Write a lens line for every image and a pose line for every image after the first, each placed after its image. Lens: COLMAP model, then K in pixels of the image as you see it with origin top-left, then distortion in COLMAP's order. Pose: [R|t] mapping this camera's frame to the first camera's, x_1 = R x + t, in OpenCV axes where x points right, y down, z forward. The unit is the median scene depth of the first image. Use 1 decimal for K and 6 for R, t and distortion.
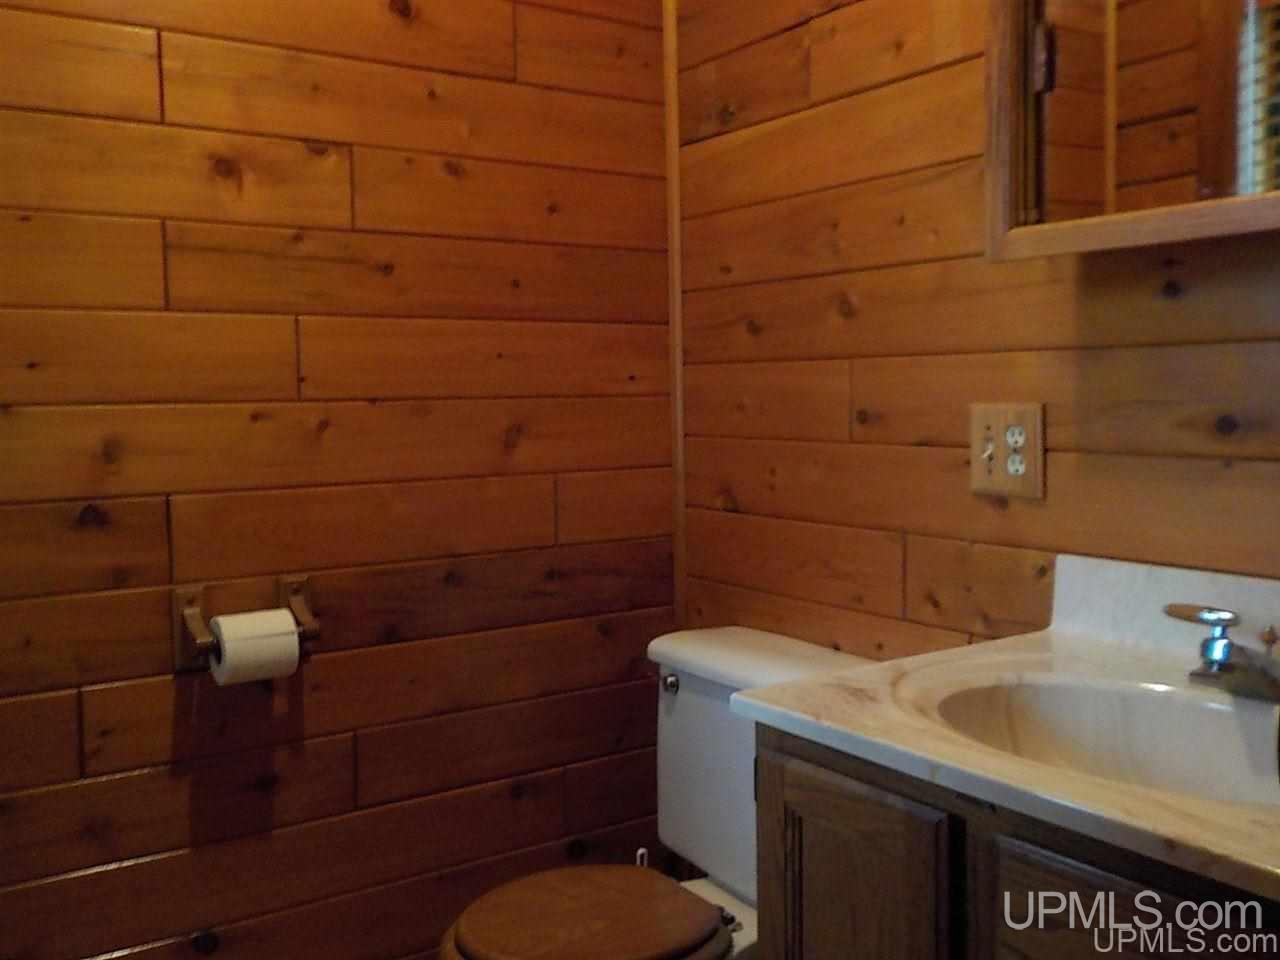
lens RADIAL K [[1184.4, 0, 643.0], [0, 1184.4, 479.7], [0, 0, 1]] dist [0.023441, 0.000000]
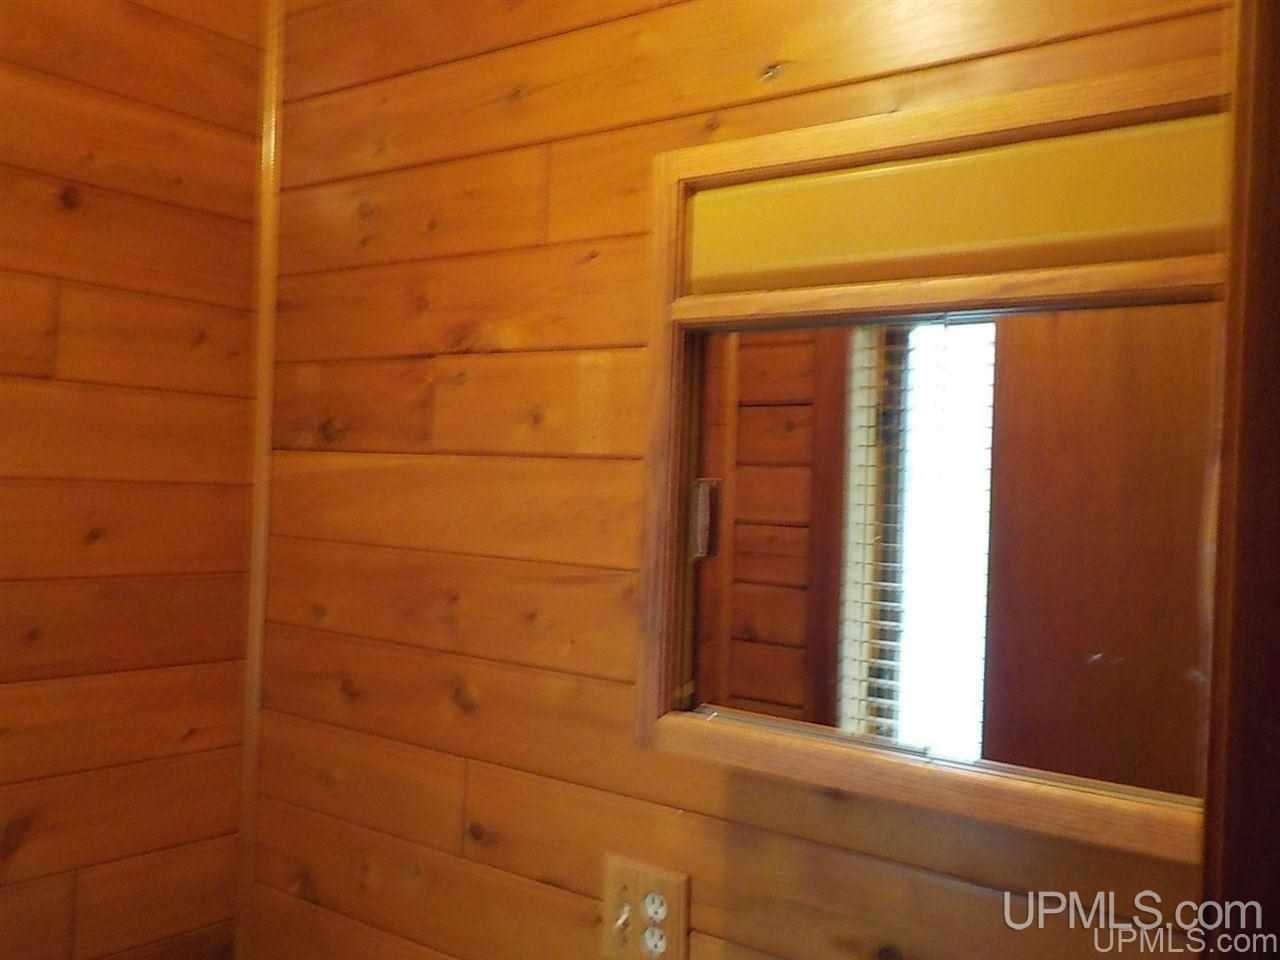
lens RADIAL K [[1184.4, 0, 638.1], [0, 1184.4, 477.8], [0, 0, 1]] dist [0.023441, 0.000000]
pose [[0.946015, 0.056553, 0.319150, 0.012166], [-0.029683, 0.995639, -0.088439, -0.229717], [-0.322760, 0.074191, 0.943569, 0.156083]]
